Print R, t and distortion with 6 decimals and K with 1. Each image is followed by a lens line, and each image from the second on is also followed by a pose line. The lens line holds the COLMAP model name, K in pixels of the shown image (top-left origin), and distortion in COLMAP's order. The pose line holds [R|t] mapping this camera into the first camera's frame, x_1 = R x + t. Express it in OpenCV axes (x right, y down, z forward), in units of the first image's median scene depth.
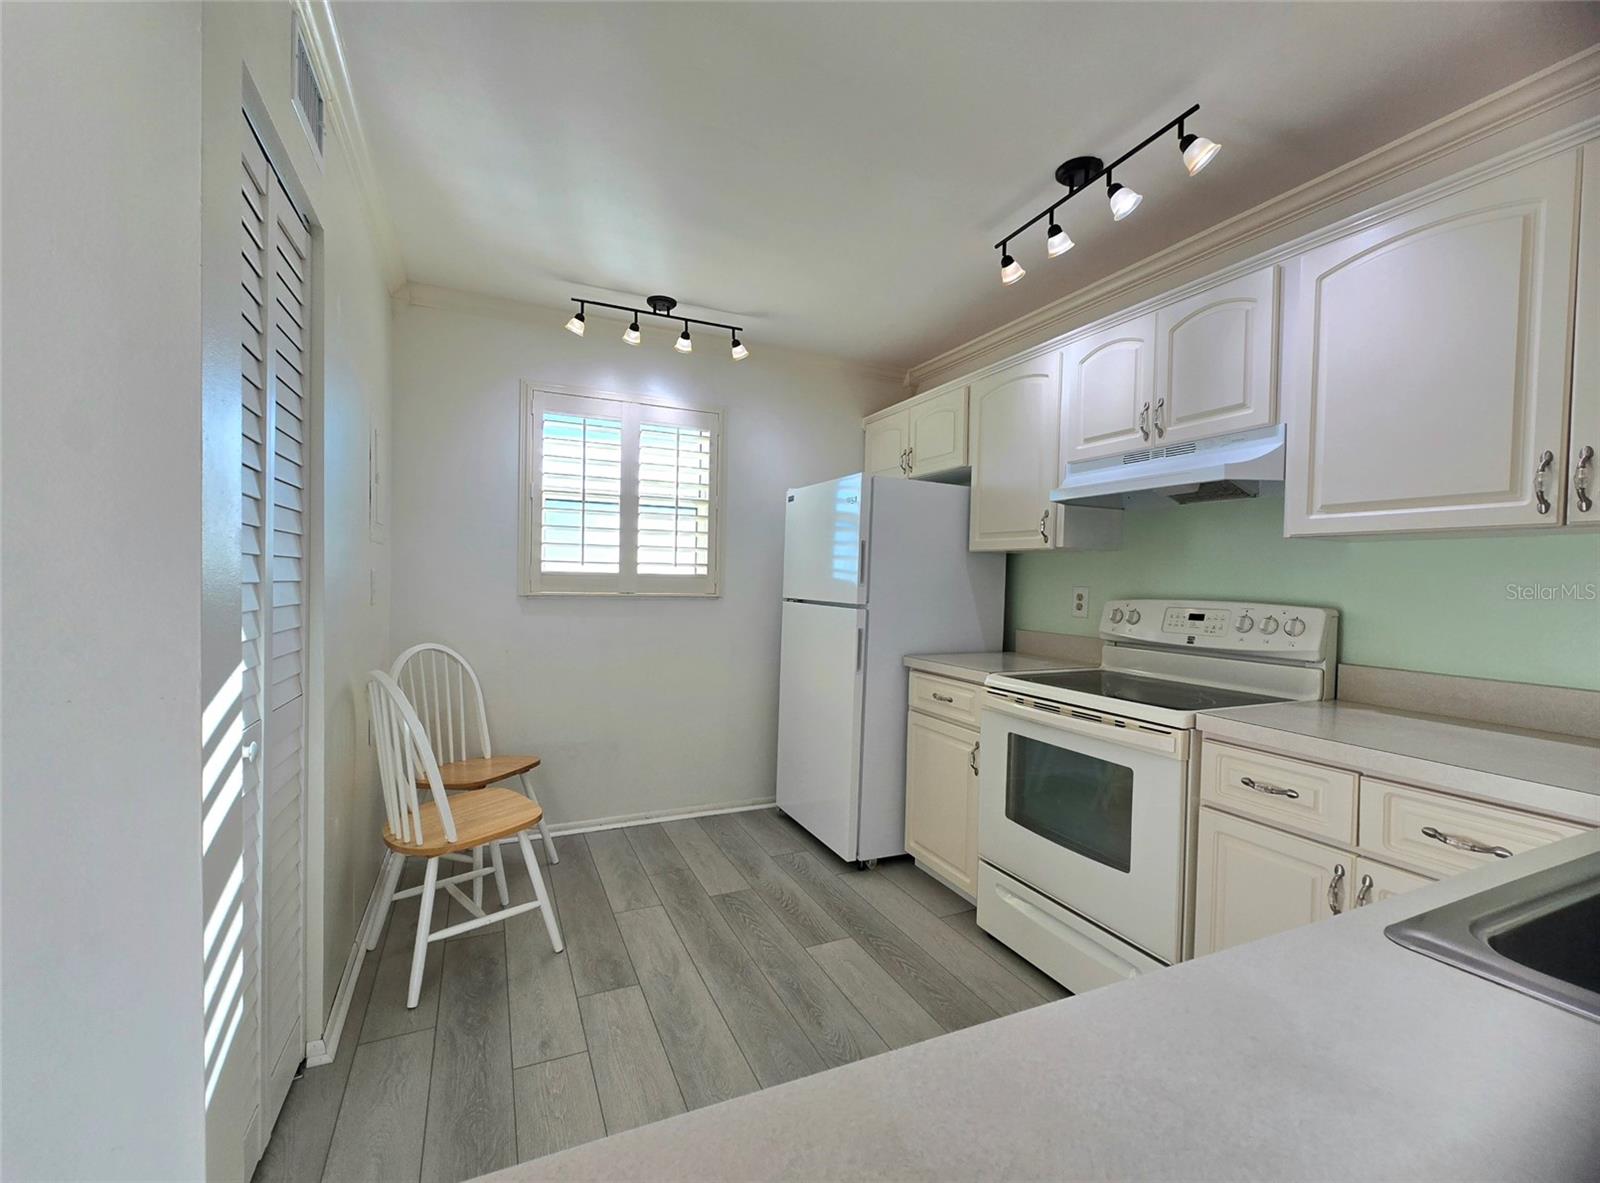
lens RADIAL K [[643.7, 0, 785.6], [0, 643.7, 589.3], [0, 0, 1]] dist [-0.004452, 0.001348]
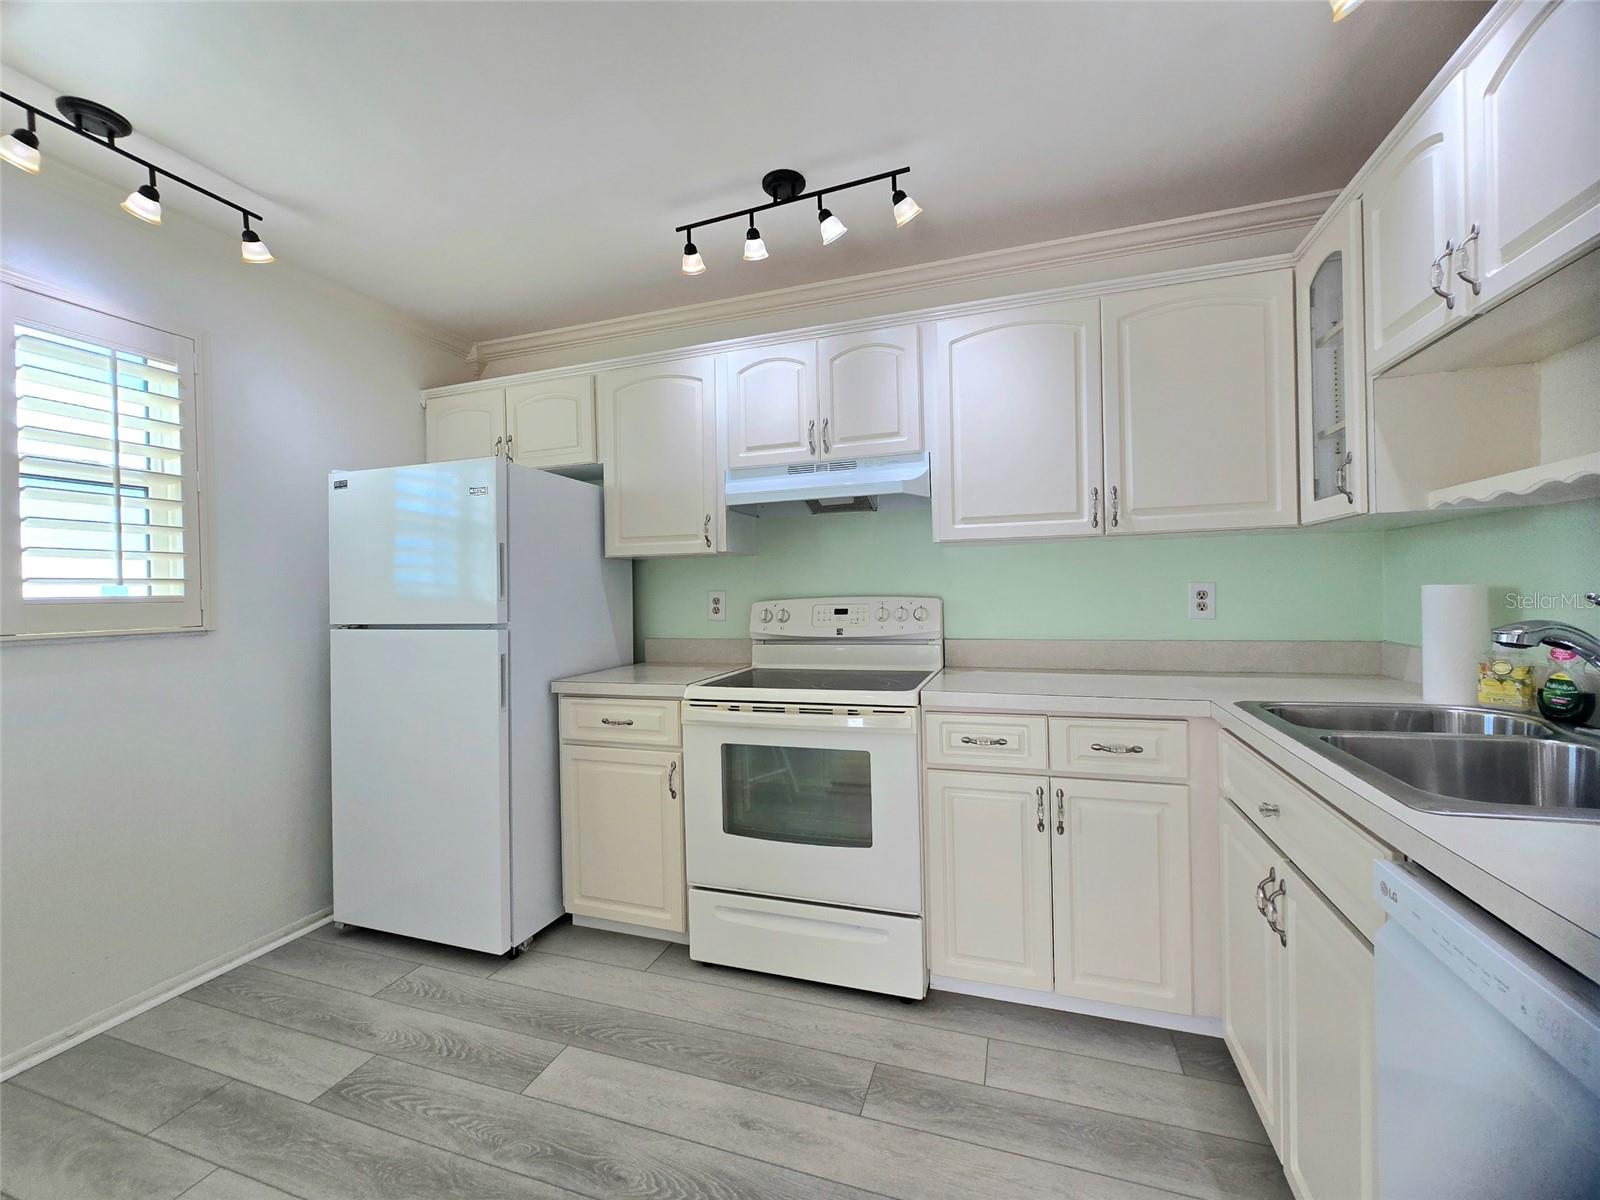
lens RADIAL K [[643.7, 0, 793.8], [0, 643.7, 593.8], [0, 0, 1]] dist [-0.004452, 0.001348]
pose [[0.700292, -0.039654, 0.712755, -0.222661], [0.047937, 0.998814, 0.008470, -0.002808], [-0.712246, 0.028236, 0.701362, 0.218414]]
